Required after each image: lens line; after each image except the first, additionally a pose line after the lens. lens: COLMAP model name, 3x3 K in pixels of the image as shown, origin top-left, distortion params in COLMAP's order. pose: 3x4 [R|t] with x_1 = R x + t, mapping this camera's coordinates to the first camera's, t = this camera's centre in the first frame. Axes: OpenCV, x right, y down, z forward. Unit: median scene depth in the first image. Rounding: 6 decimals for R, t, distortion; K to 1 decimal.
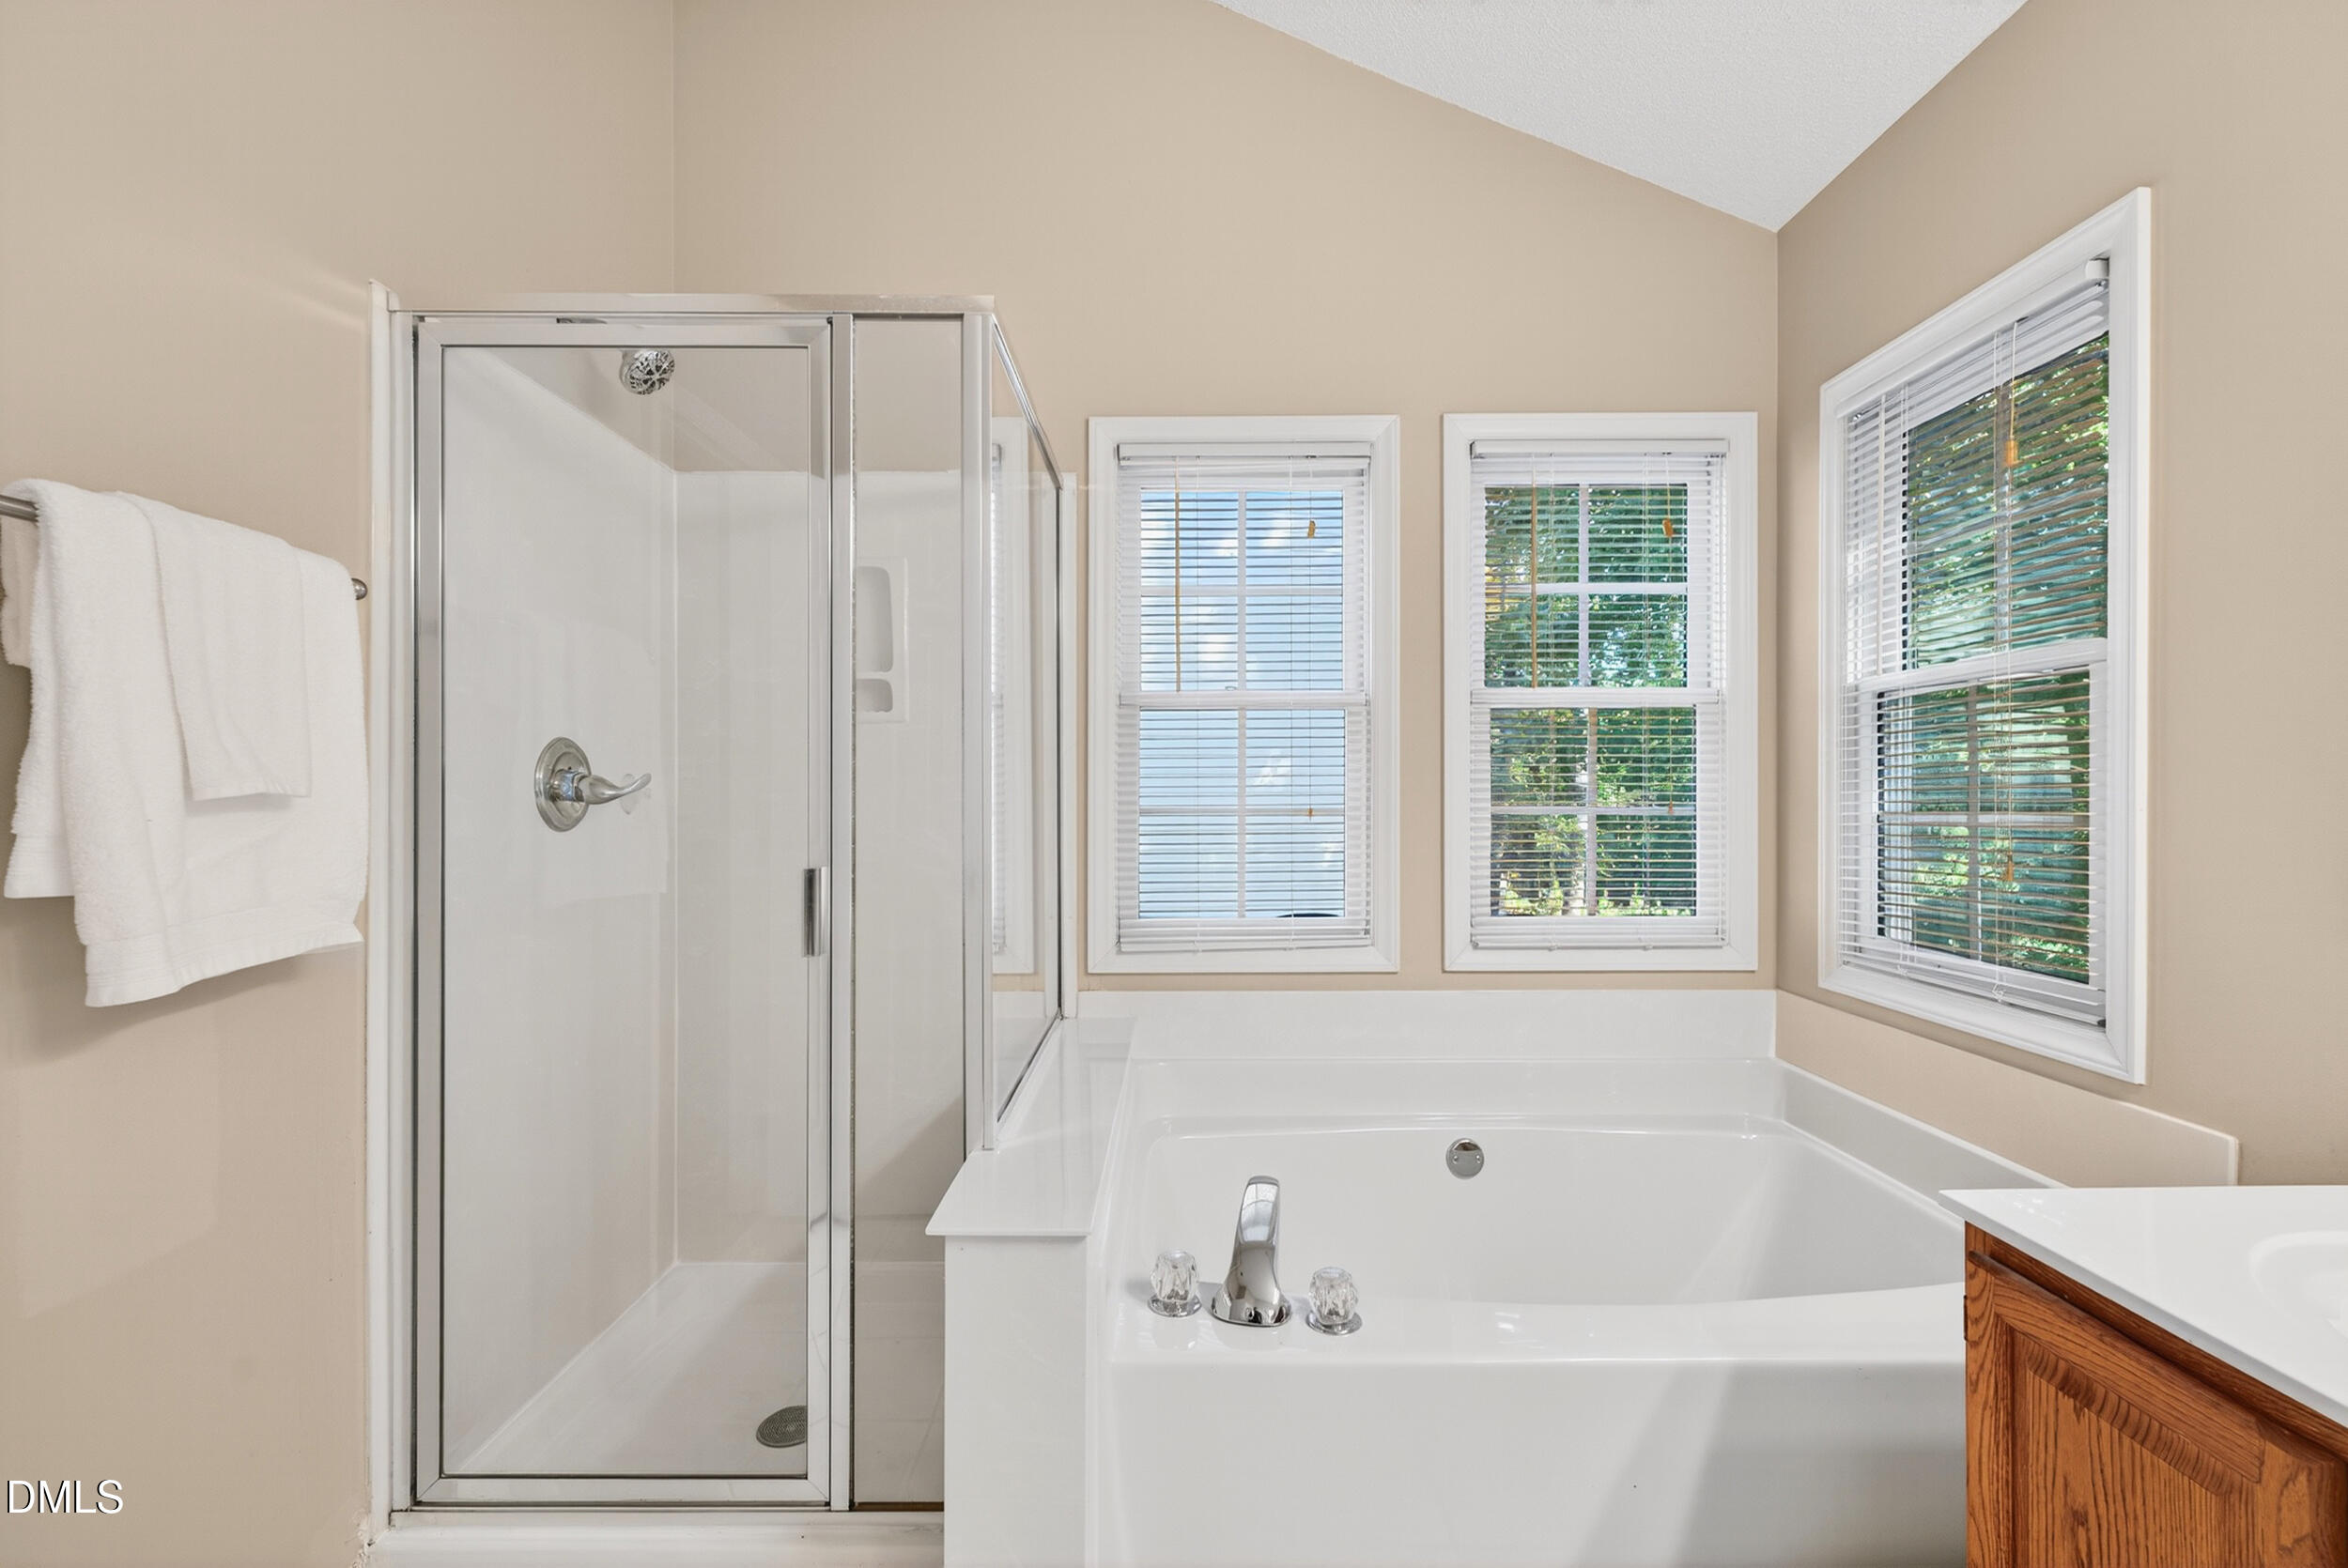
lens RADIAL K [[1040.0, 0, 1162.7], [0, 1040.0, 781.6], [0, 0, 1]] dist [0.007447, -0.000258]
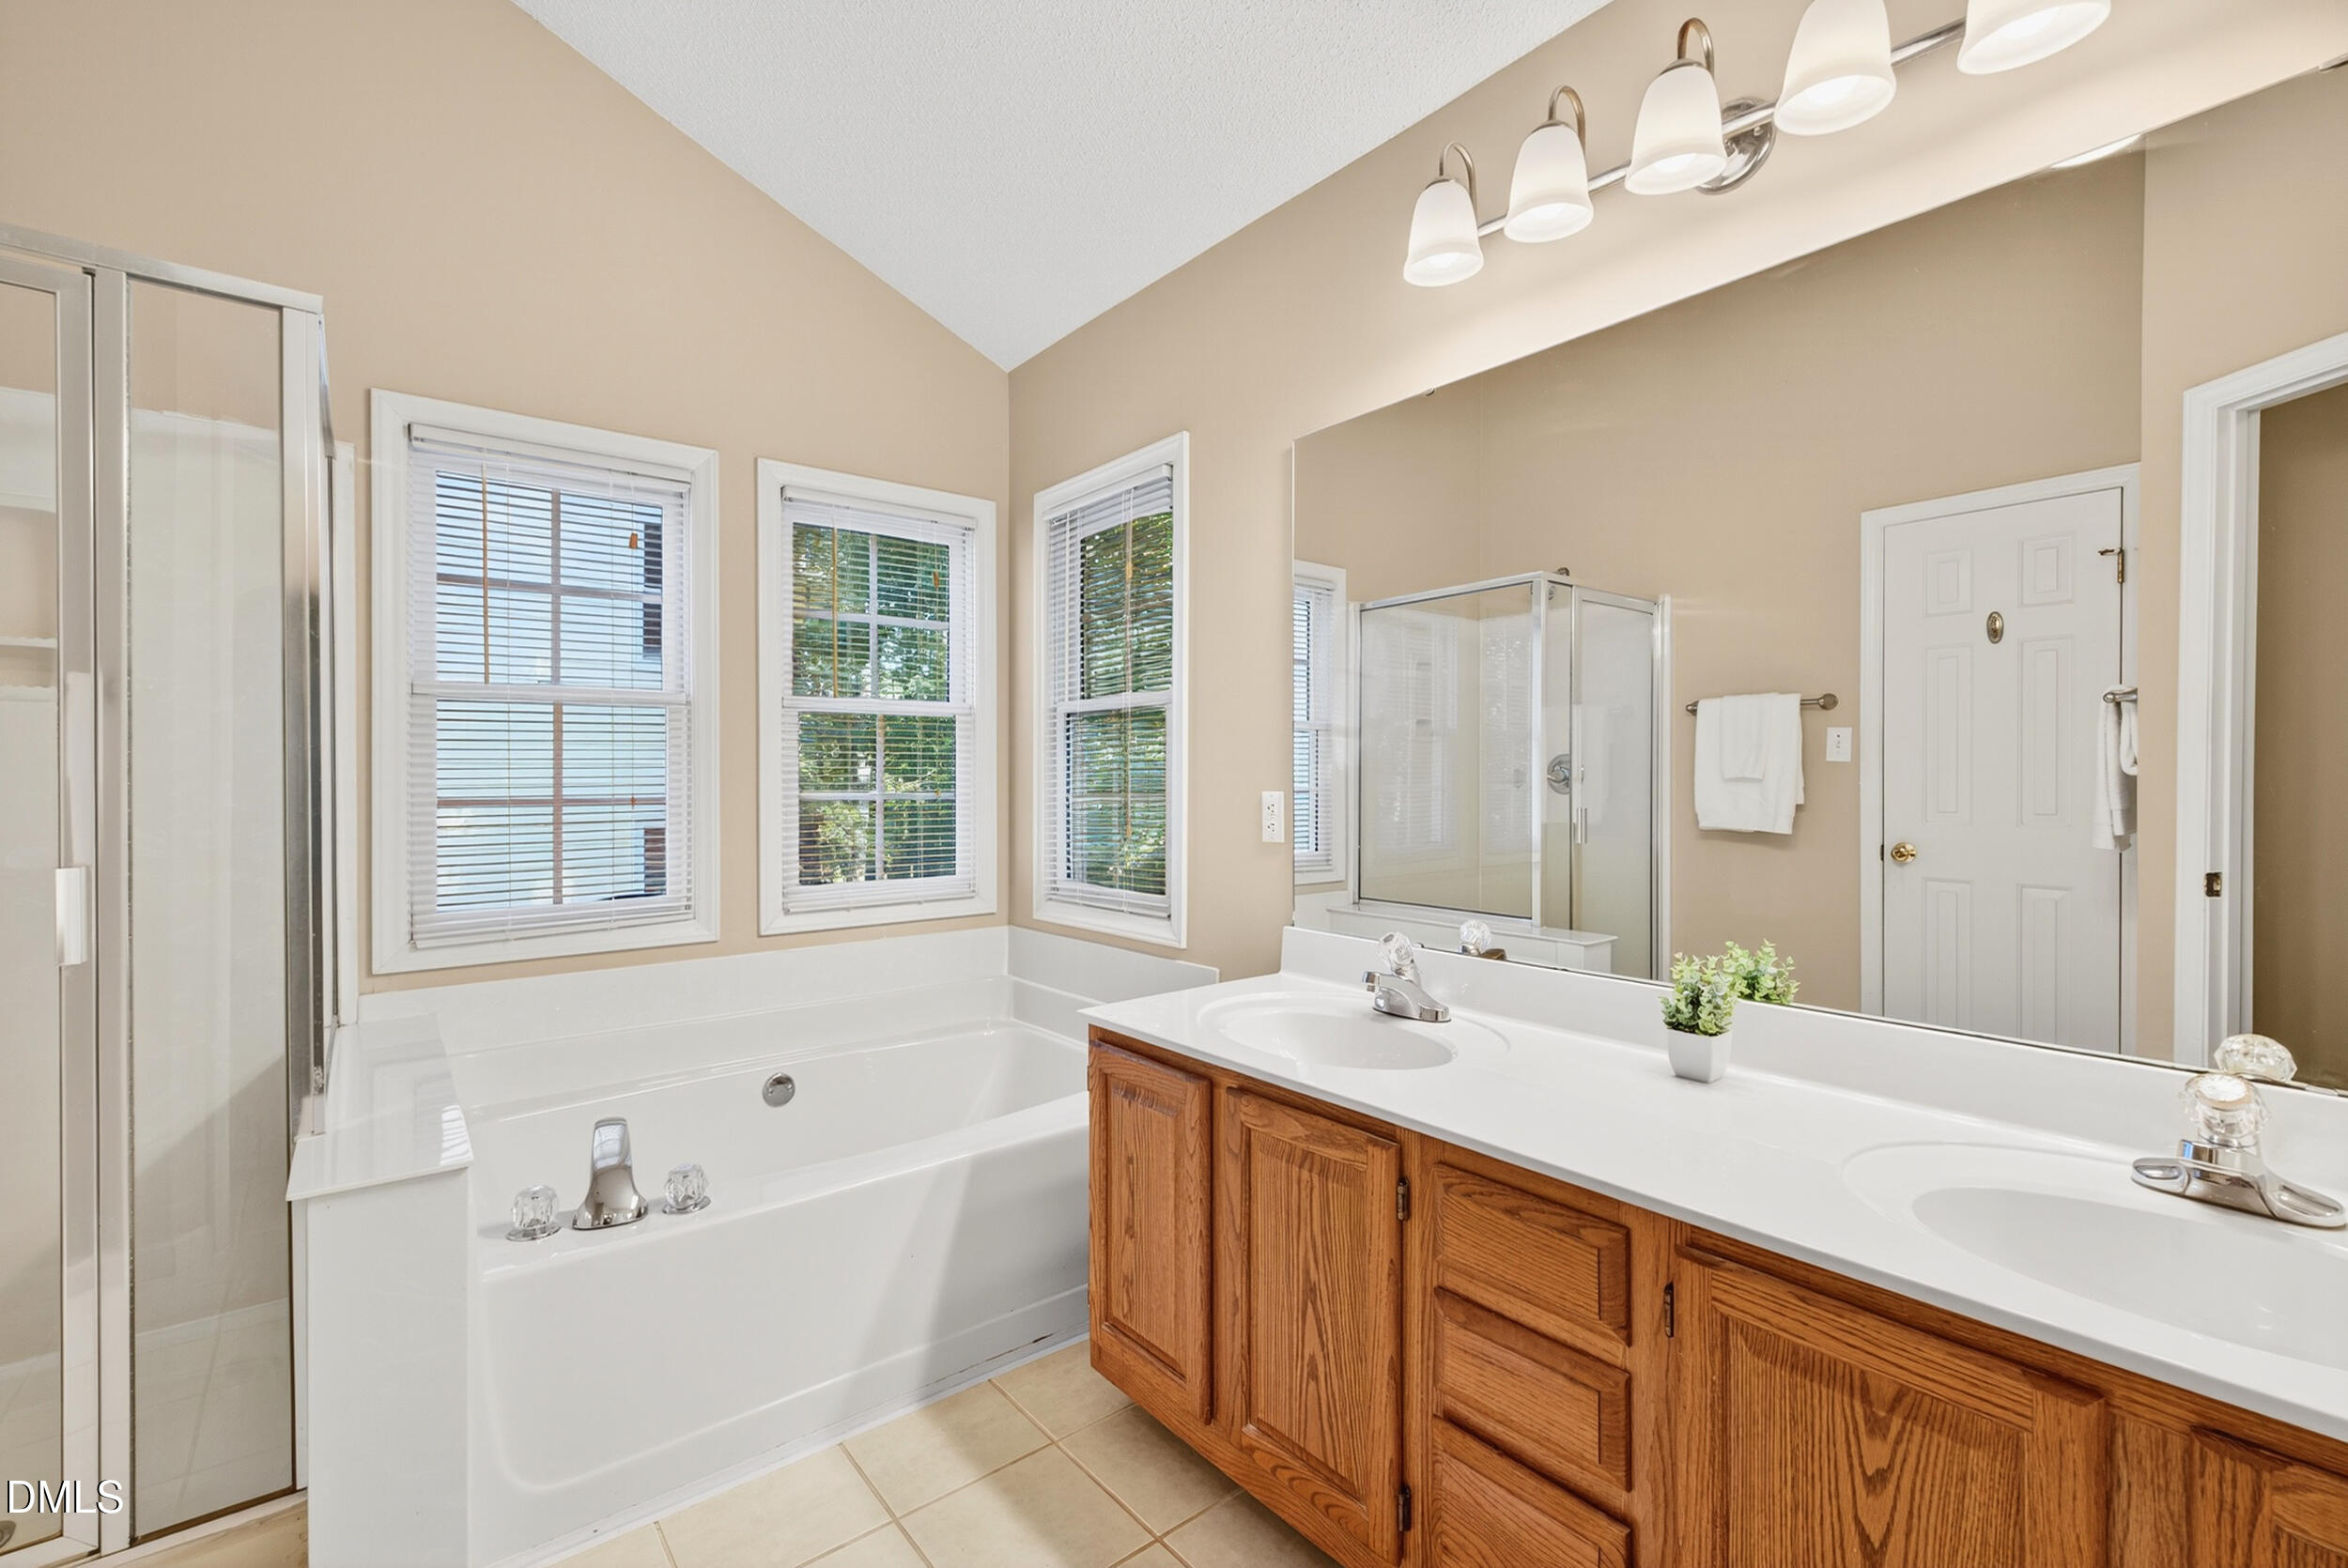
lens RADIAL K [[1040.0, 0, 1162.7], [0, 1040.0, 781.6], [0, 0, 1]] dist [0.007447, -0.000258]
pose [[0.788141, -0.004246, 0.615480, -0.103471], [-0.001062, 0.999965, 0.008258, -0.001064], [-0.615494, -0.007162, 0.788109, -0.223920]]
